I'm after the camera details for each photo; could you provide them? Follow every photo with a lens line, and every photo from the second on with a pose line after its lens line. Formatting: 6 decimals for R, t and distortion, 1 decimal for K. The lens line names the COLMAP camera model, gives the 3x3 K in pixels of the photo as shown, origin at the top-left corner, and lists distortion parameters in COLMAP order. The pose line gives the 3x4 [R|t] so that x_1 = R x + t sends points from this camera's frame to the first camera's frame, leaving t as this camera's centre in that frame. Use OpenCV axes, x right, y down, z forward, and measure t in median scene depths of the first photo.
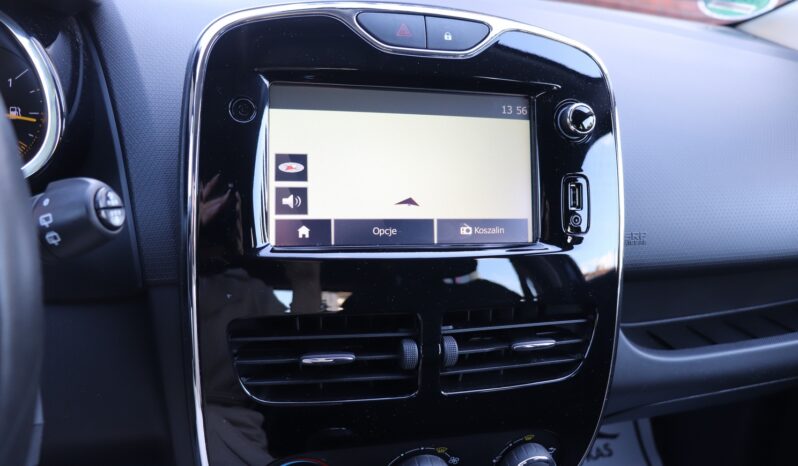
lens RADIAL K [[658.7, 0, 399.0], [0, 658.7, 233.0], [0, 0, 1]] dist [-0.179782, 0.155235]
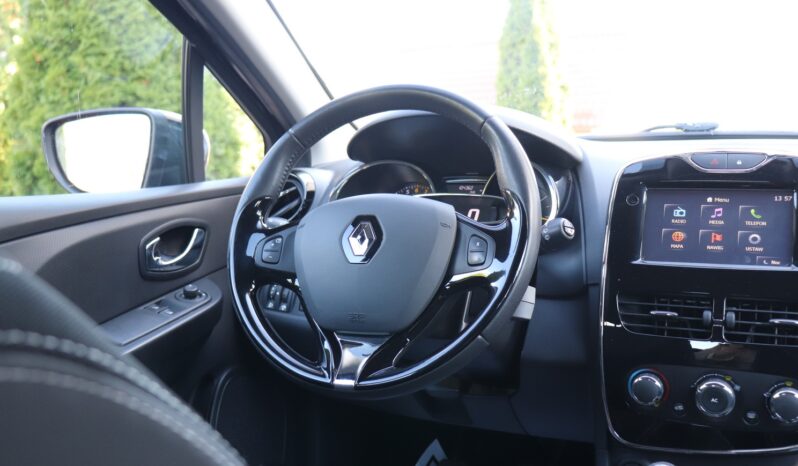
lens RADIAL K [[872.8, 0, 399.0], [0, 872.8, 233.0], [0, 0, 1]] dist [-0.019325, 0.016174]
pose [[0.763585, -0.044624, -0.644164, 0.940056], [-0.160060, 0.953392, -0.255780, 0.713892], [0.625555, 0.298415, 0.720853, -1.431205]]
